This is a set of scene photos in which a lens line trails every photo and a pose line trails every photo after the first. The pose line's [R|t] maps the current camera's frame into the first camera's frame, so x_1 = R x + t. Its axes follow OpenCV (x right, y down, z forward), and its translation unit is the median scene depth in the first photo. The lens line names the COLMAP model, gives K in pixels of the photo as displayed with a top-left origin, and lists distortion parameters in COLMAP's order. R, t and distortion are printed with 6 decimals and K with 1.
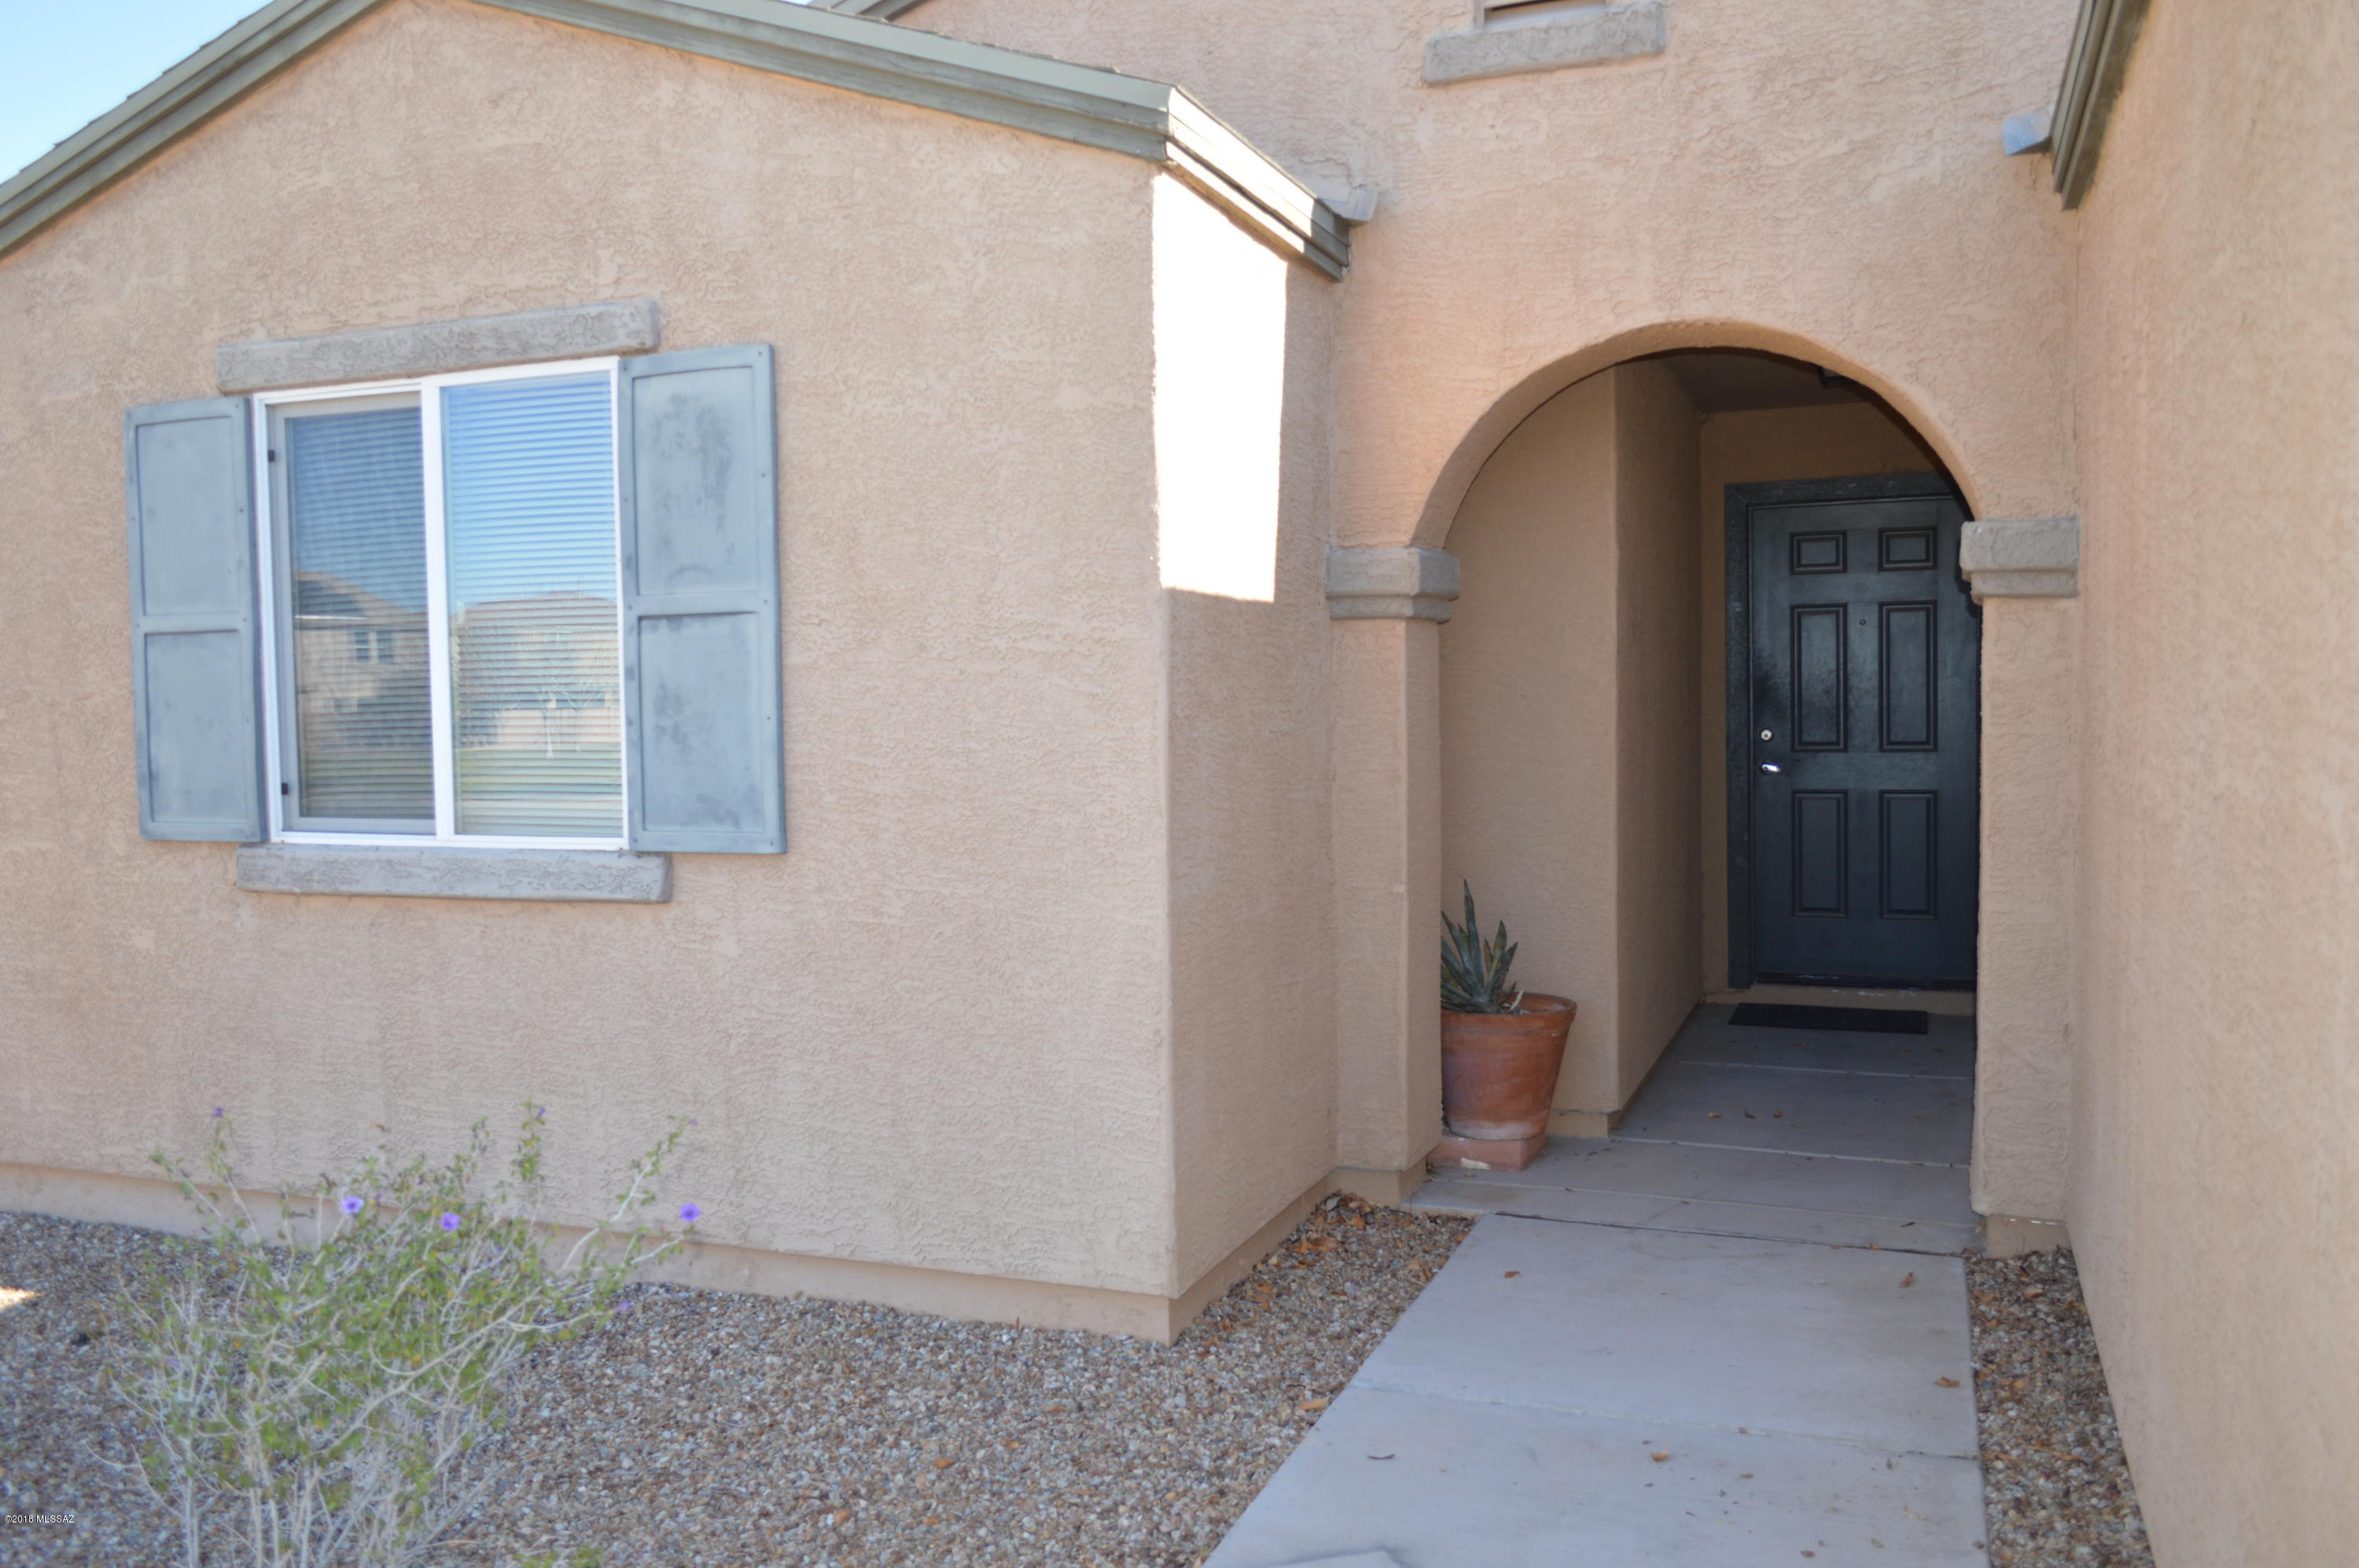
lens RADIAL K [[1869.7, 0, 1181.5], [0, 1869.7, 778.5], [0, 0, 1]] dist [-0.009359, 0.000456]
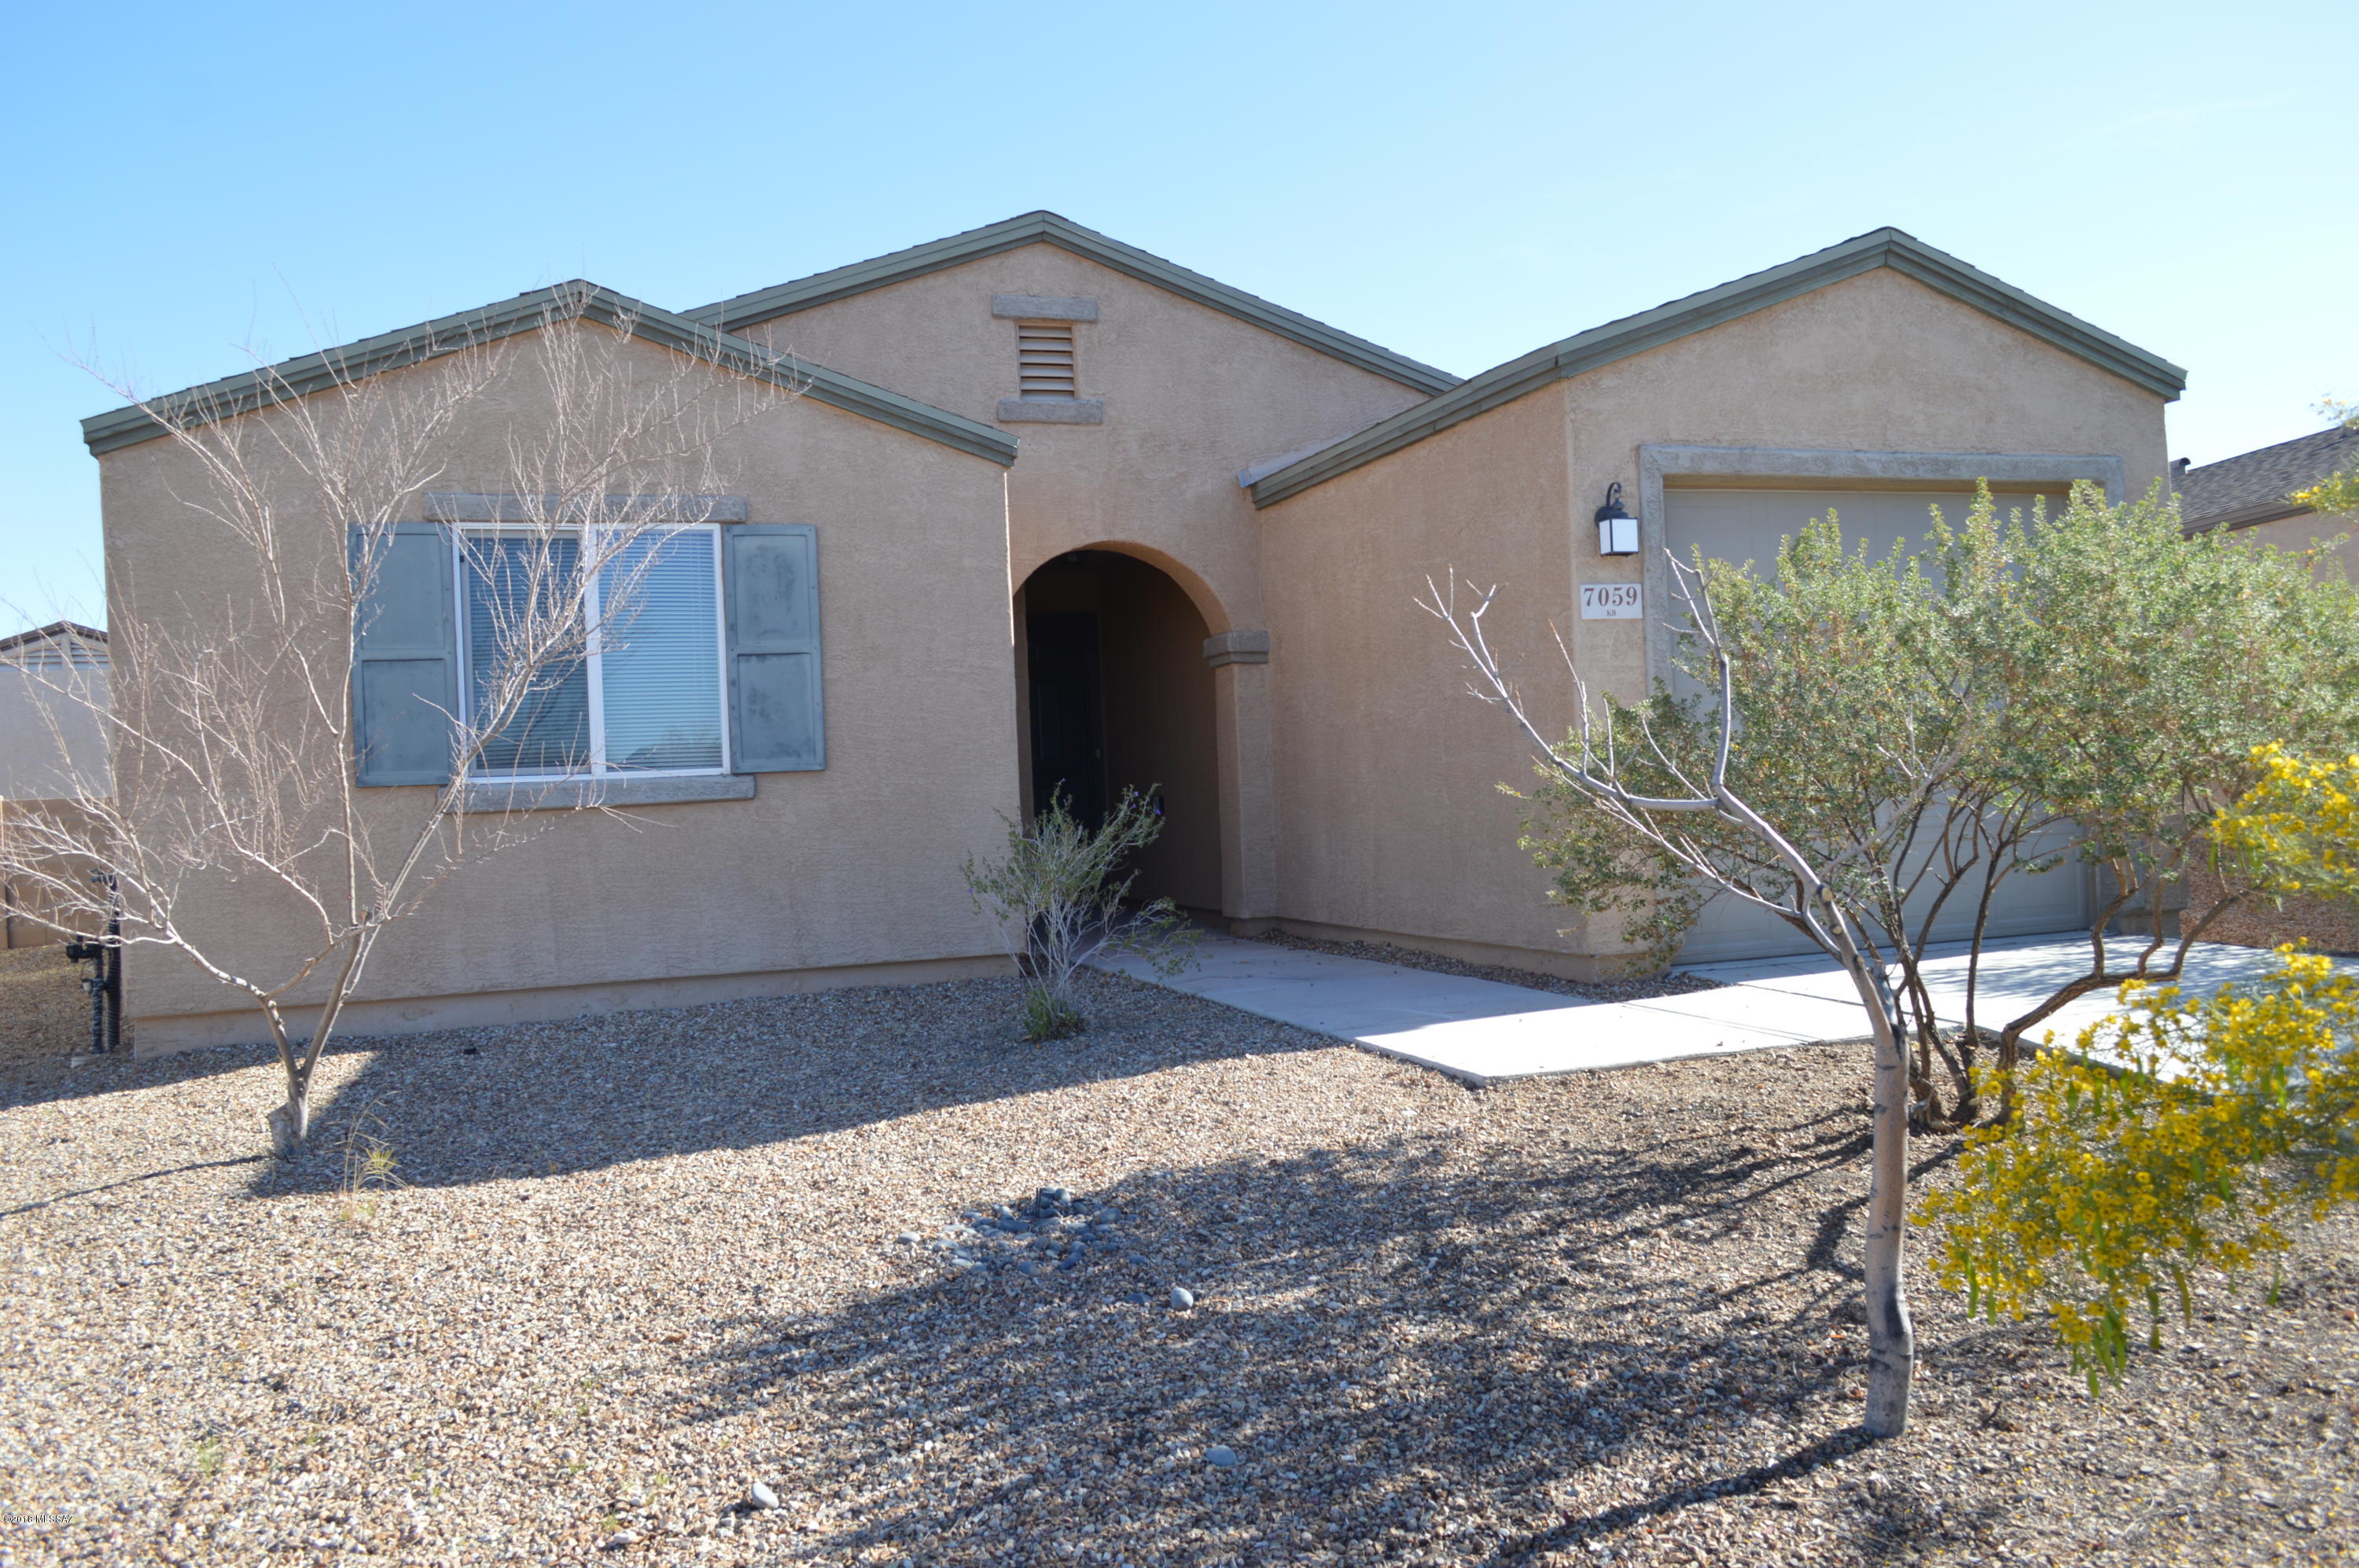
lens RADIAL K [[1869.7, 0, 1178.1], [0, 1869.7, 786.0], [0, 0, 1]] dist [-0.009359, 0.000456]
pose [[0.756429, -0.016064, 0.653879, -1.246047], [0.061955, 0.996963, -0.047179, 0.176351], [-0.651135, 0.076198, 0.755127, -0.798943]]
